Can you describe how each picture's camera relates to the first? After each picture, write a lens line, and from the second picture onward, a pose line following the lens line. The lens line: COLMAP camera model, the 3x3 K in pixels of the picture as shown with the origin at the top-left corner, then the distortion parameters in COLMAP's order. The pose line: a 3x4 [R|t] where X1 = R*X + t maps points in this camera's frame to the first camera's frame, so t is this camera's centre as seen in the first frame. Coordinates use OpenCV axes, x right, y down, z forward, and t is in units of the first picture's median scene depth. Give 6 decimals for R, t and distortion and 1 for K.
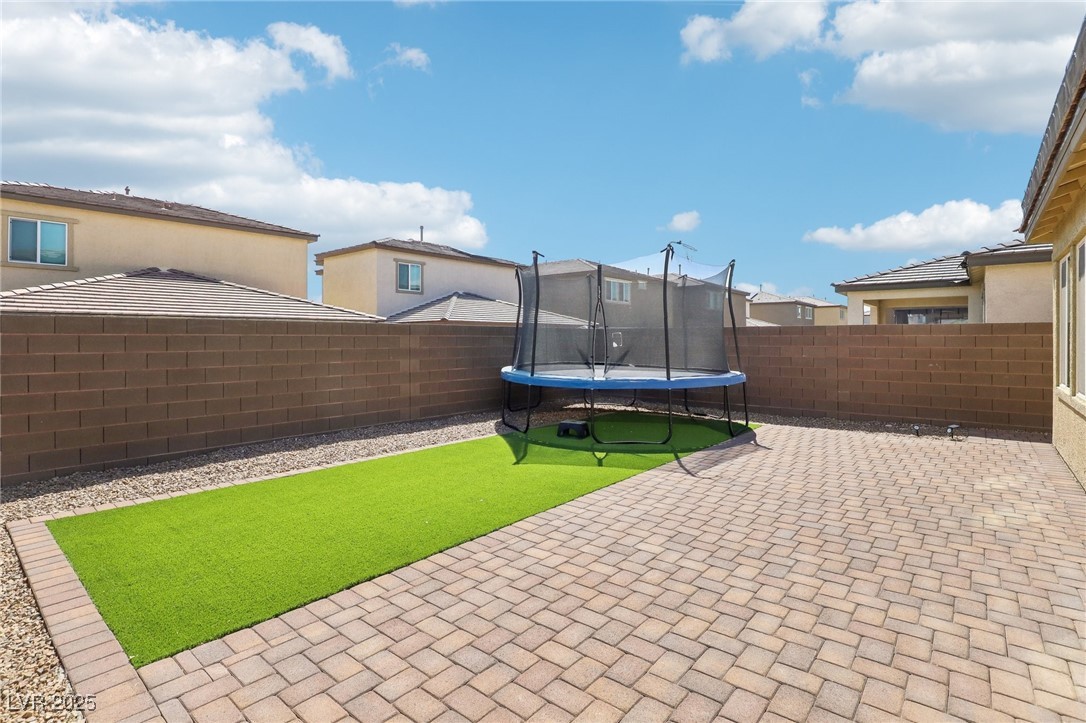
lens RADIAL K [[528.4, 0, 545.0], [0, 528.4, 351.0], [0, 0, 1]] dist [-0.020568, 0.001302]
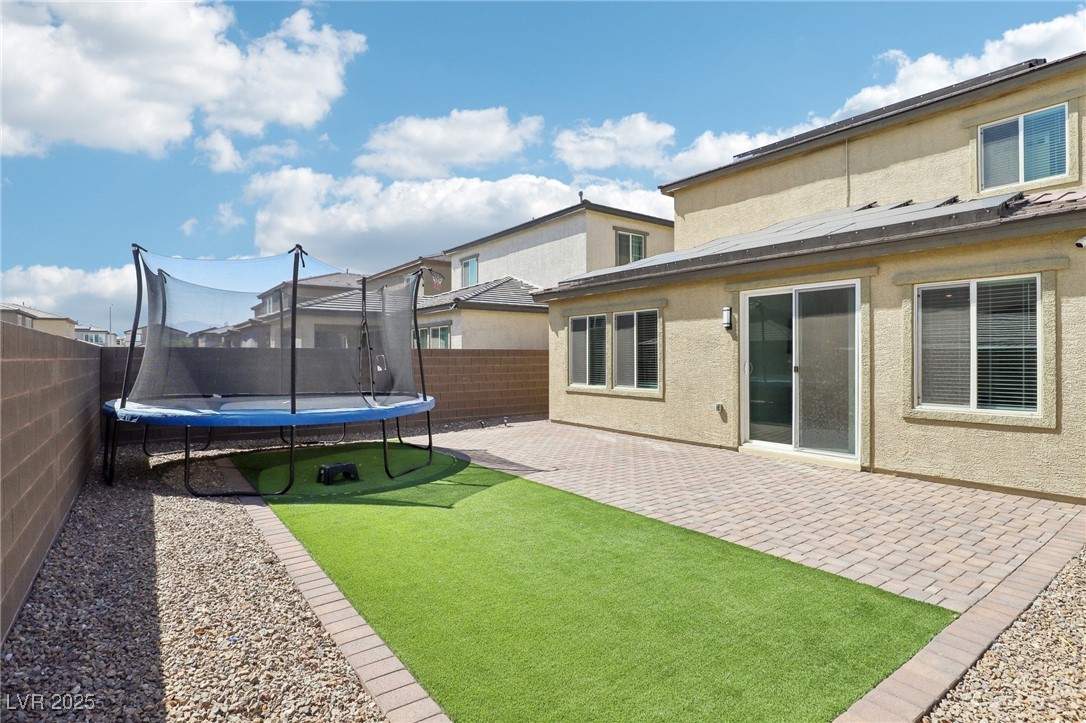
lens RADIAL K [[539.3, 0, 540.4], [0, 539.3, 354.5], [0, 0, 1]] dist [-0.023937, 0.000523]
pose [[0.244142, 0.004595, 0.969729, -1.643994], [0.023180, 0.999675, -0.010572, -0.047545], [-0.969463, 0.025059, 0.243956, 1.176456]]
